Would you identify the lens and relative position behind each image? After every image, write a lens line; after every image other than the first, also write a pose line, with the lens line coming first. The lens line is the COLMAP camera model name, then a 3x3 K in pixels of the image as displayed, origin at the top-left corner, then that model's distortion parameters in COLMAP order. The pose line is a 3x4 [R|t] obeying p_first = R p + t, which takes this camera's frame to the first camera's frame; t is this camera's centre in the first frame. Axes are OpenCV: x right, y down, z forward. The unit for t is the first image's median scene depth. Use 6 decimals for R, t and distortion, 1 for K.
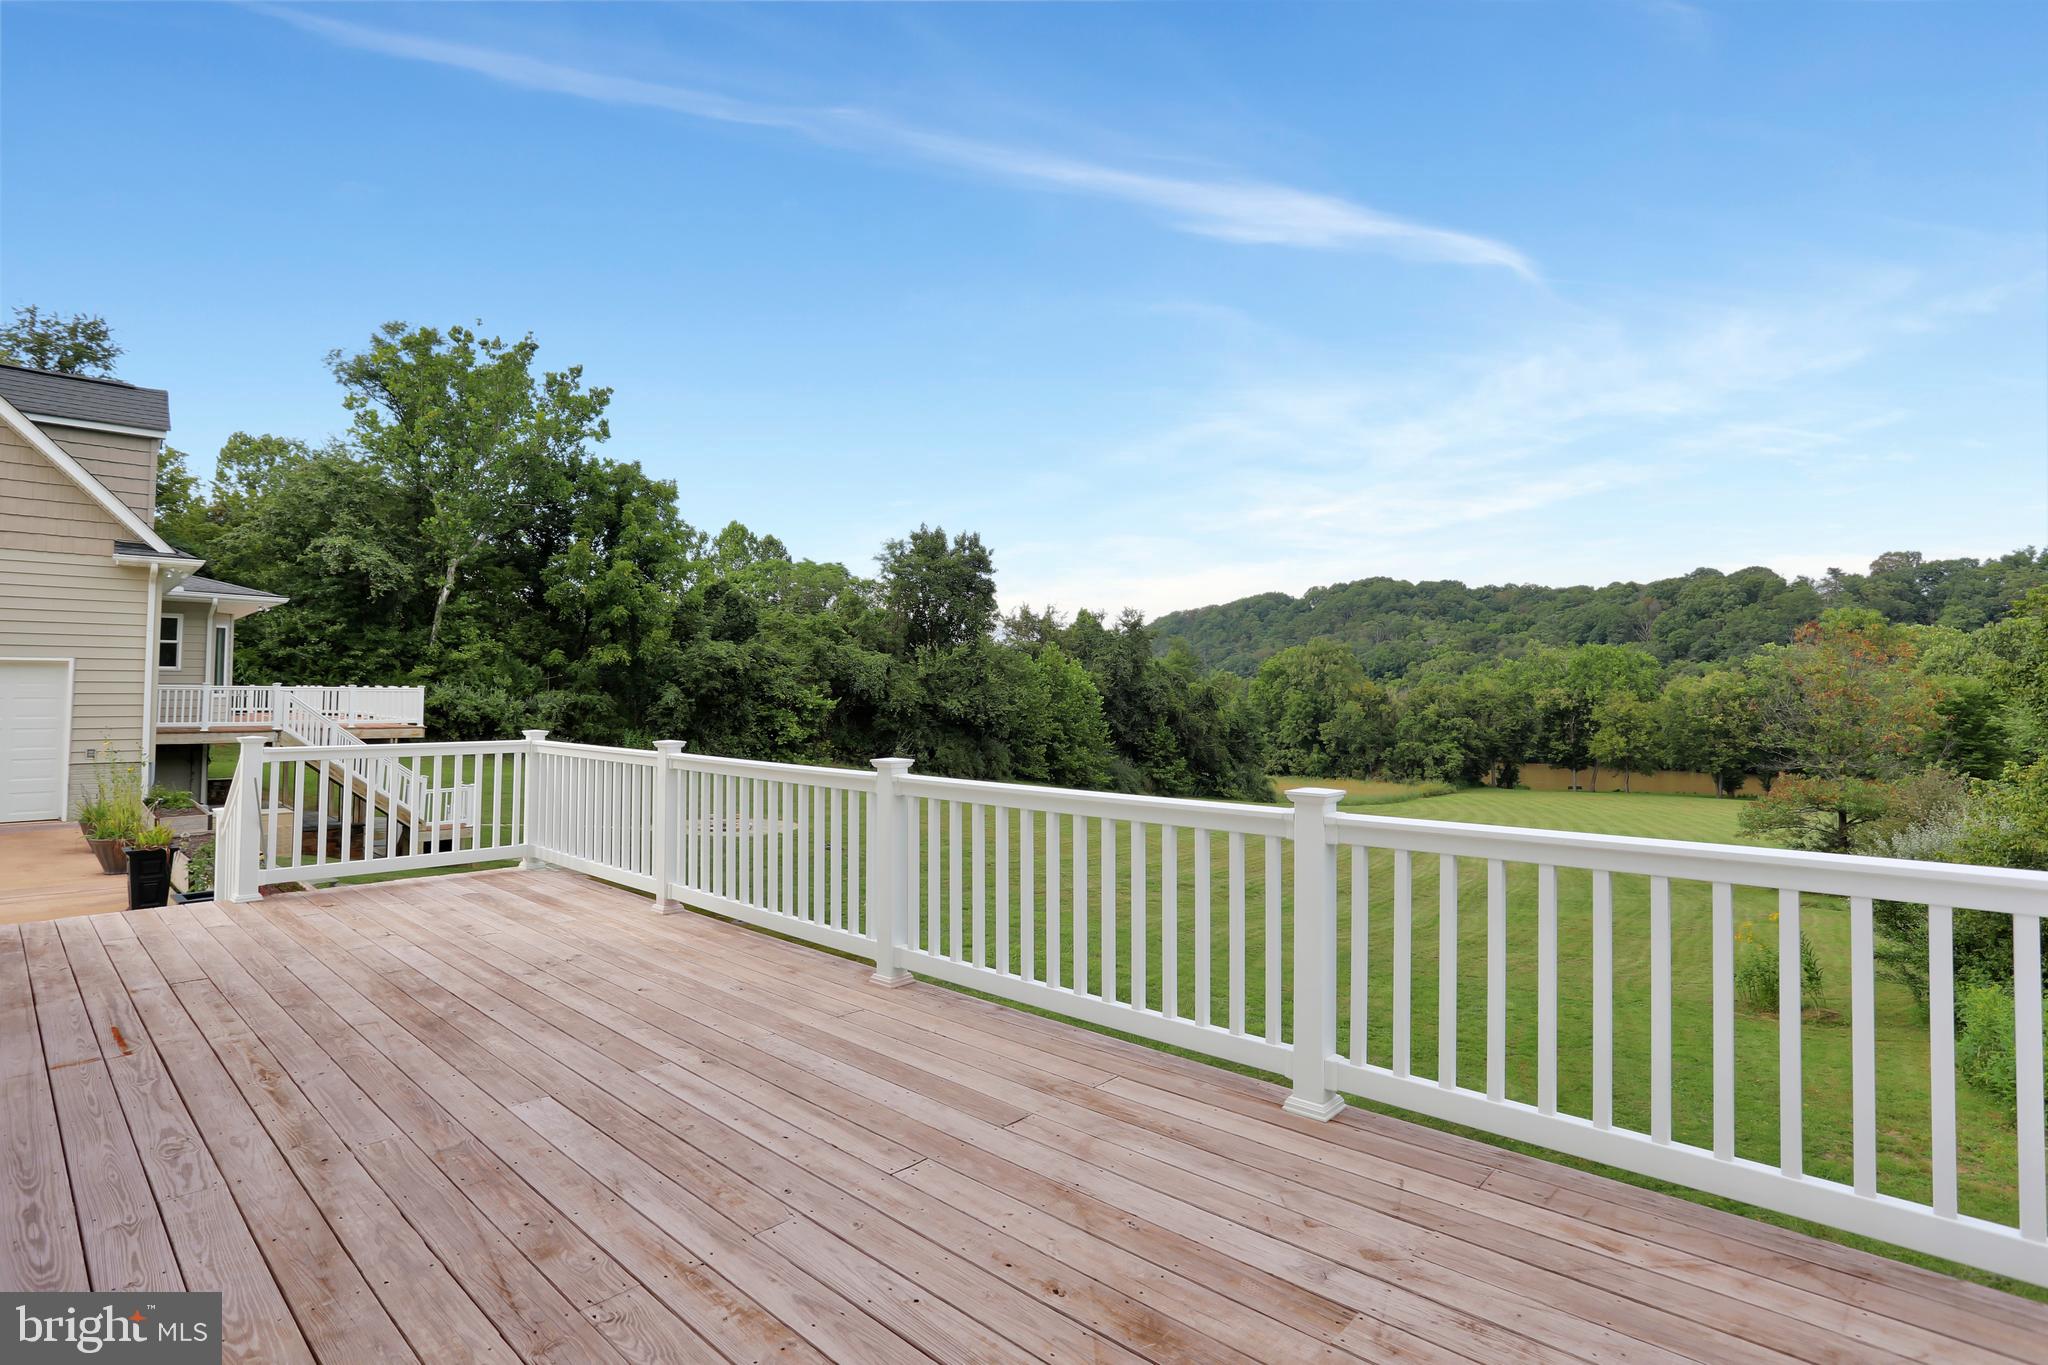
lens RADIAL K [[1007.1, 0, 1005.9], [0, 1007.1, 657.9], [0, 0, 1]] dist [-0.070759, 0.029133]
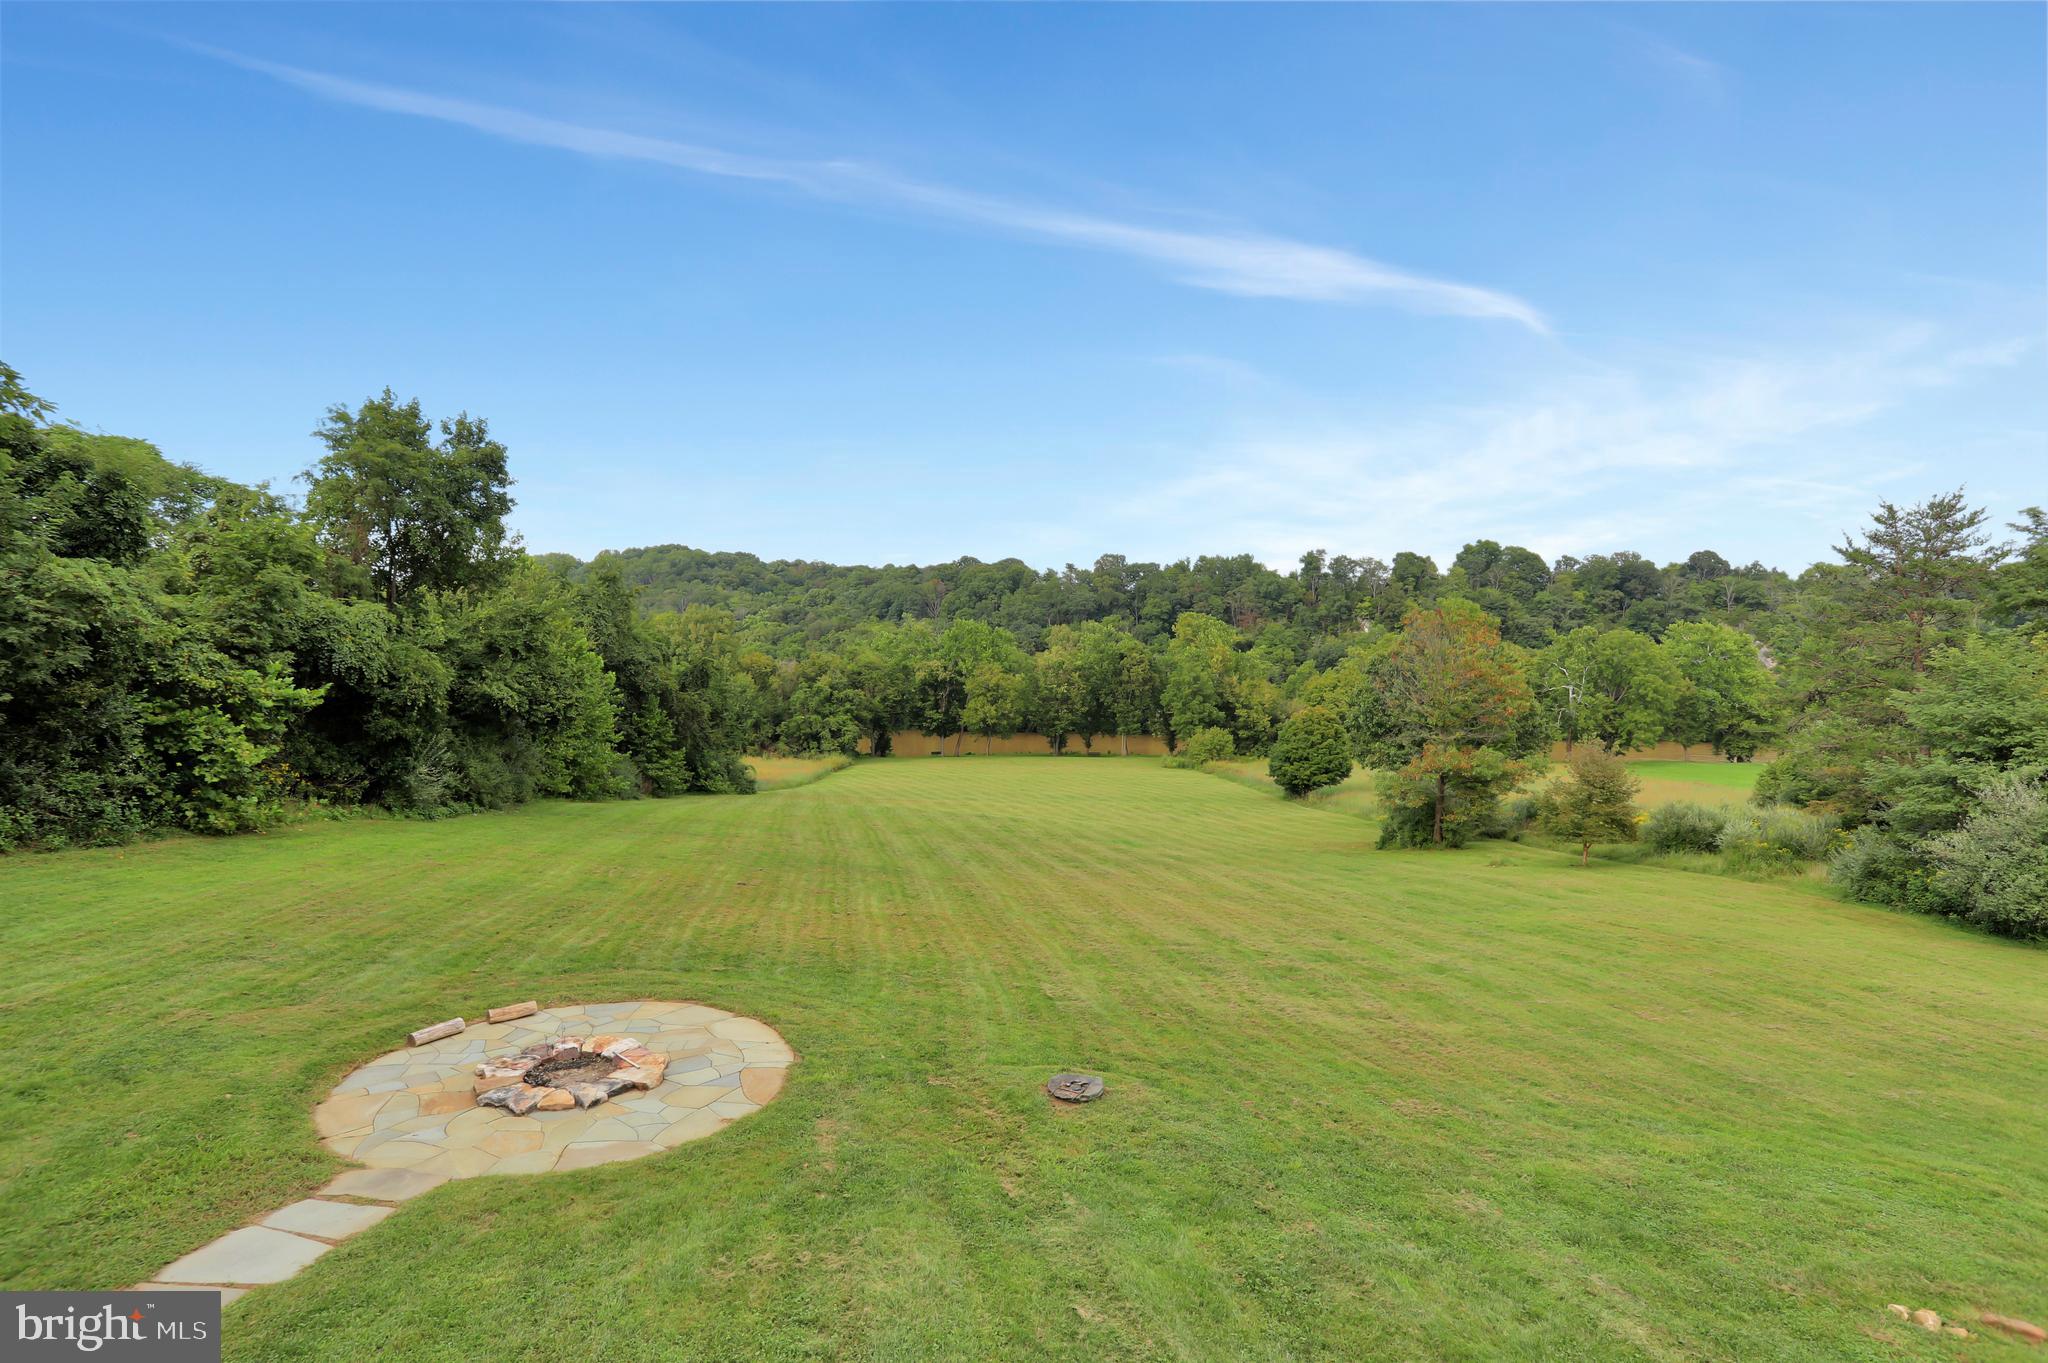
lens RADIAL K [[1007.1, 0, 1038.7], [0, 1007.1, 676.6], [0, 0, 1]] dist [-0.070759, 0.029133]
pose [[0.737242, -0.007807, 0.675583, -0.085582], [-0.026013, 0.998864, 0.039931, 0.002193], [-0.675128, -0.047013, 0.736201, 0.134811]]
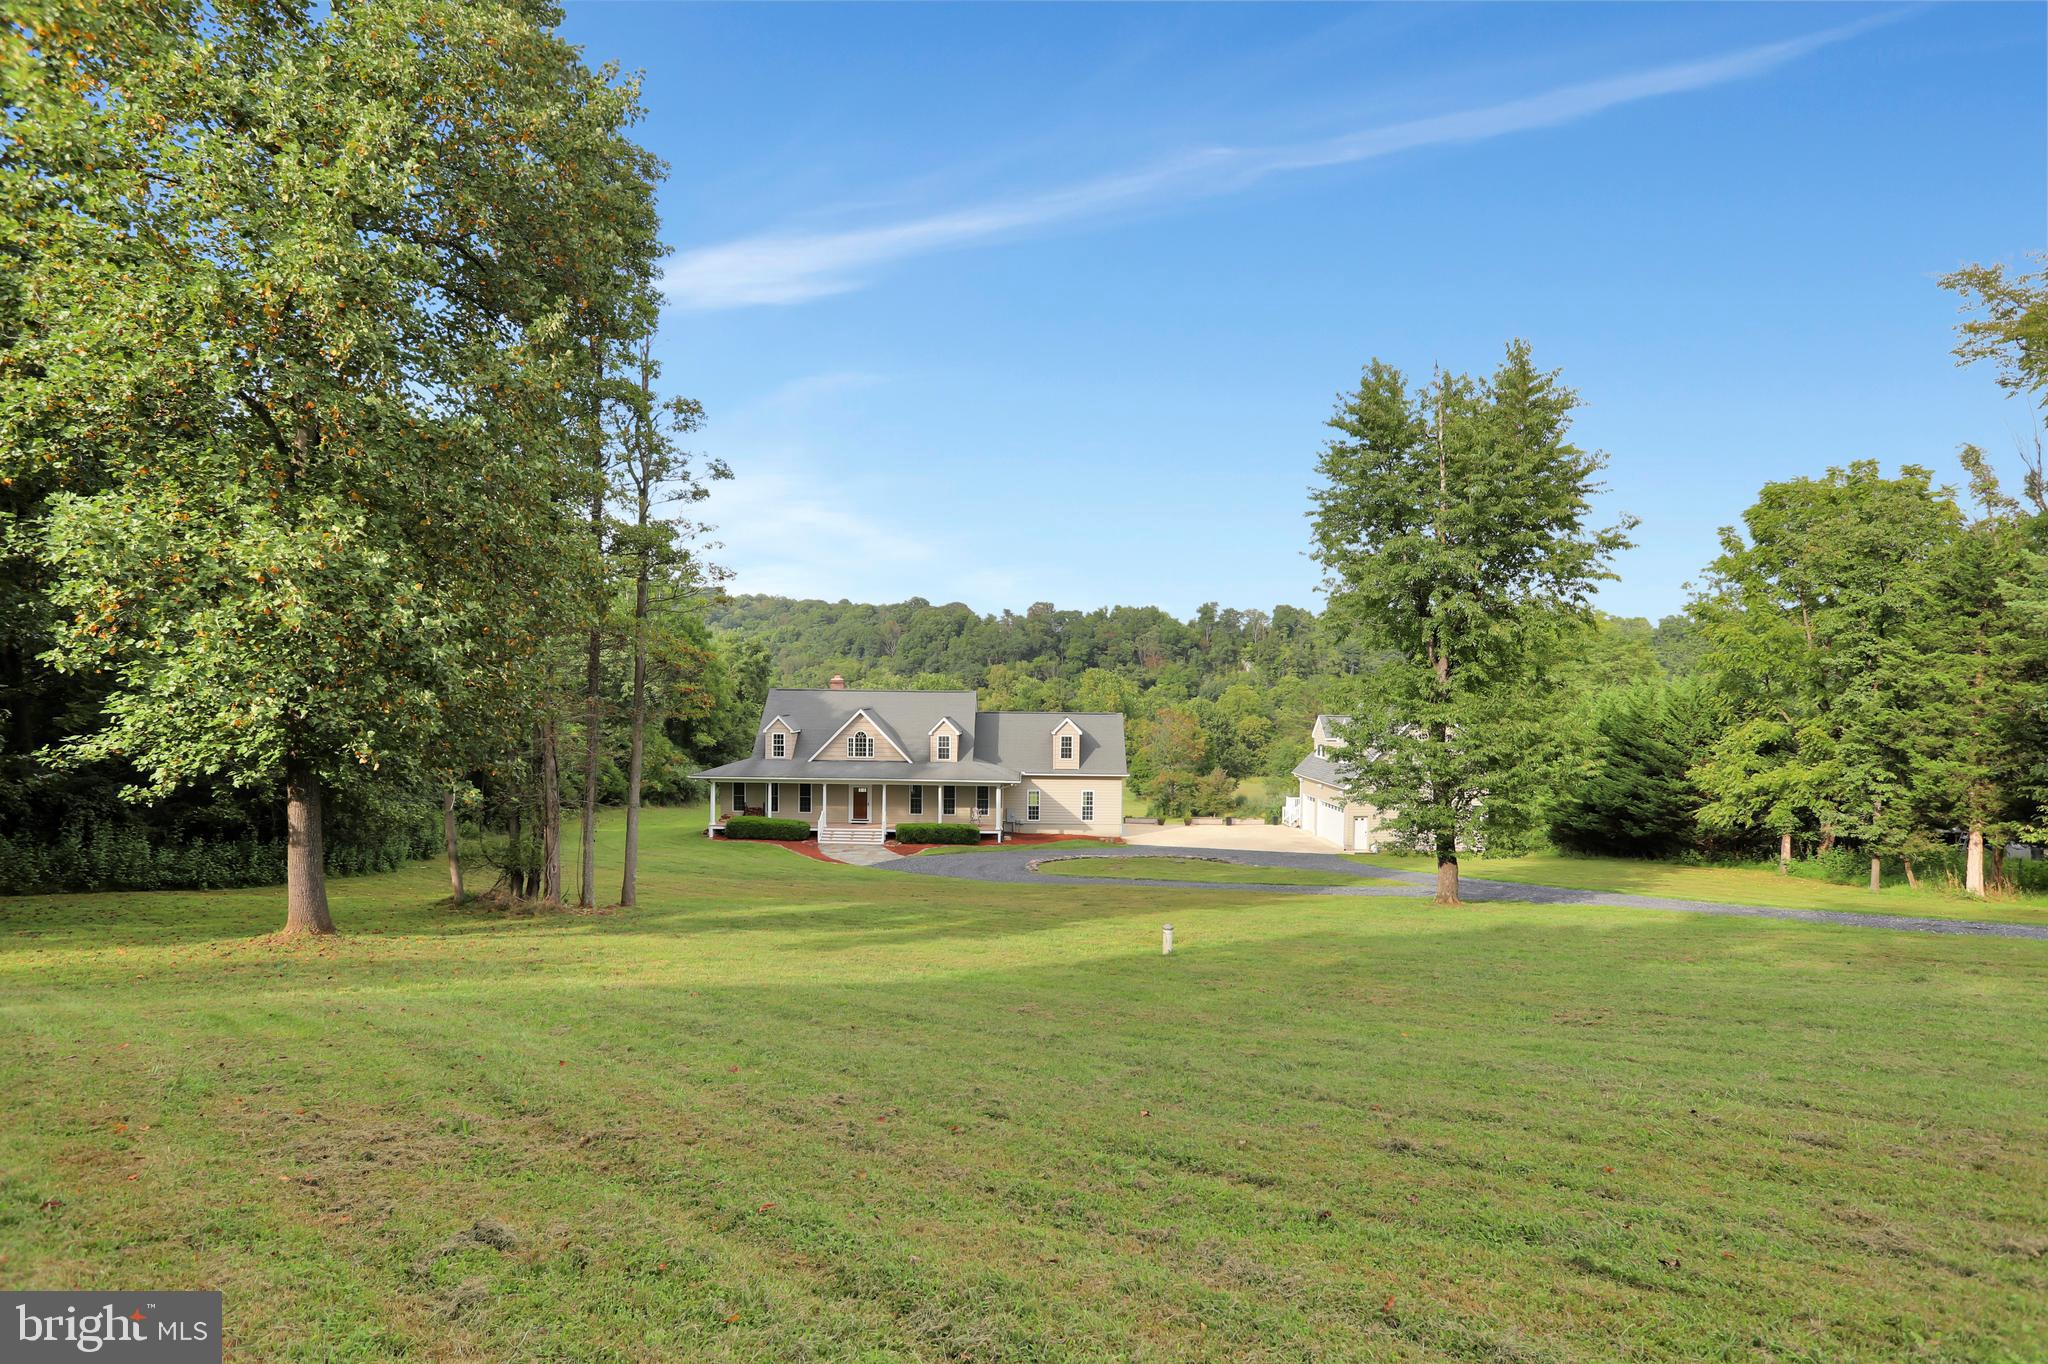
lens RADIAL K [[1007.1, 0, 1032.0], [0, 1007.1, 676.6], [0, 0, 1]] dist [-0.070759, 0.029133]
pose [[0.699400, 0.004382, 0.714717, -0.374184], [-0.029470, 0.999308, 0.022712, -0.050123], [-0.714123, -0.036948, 0.699045, -0.165349]]
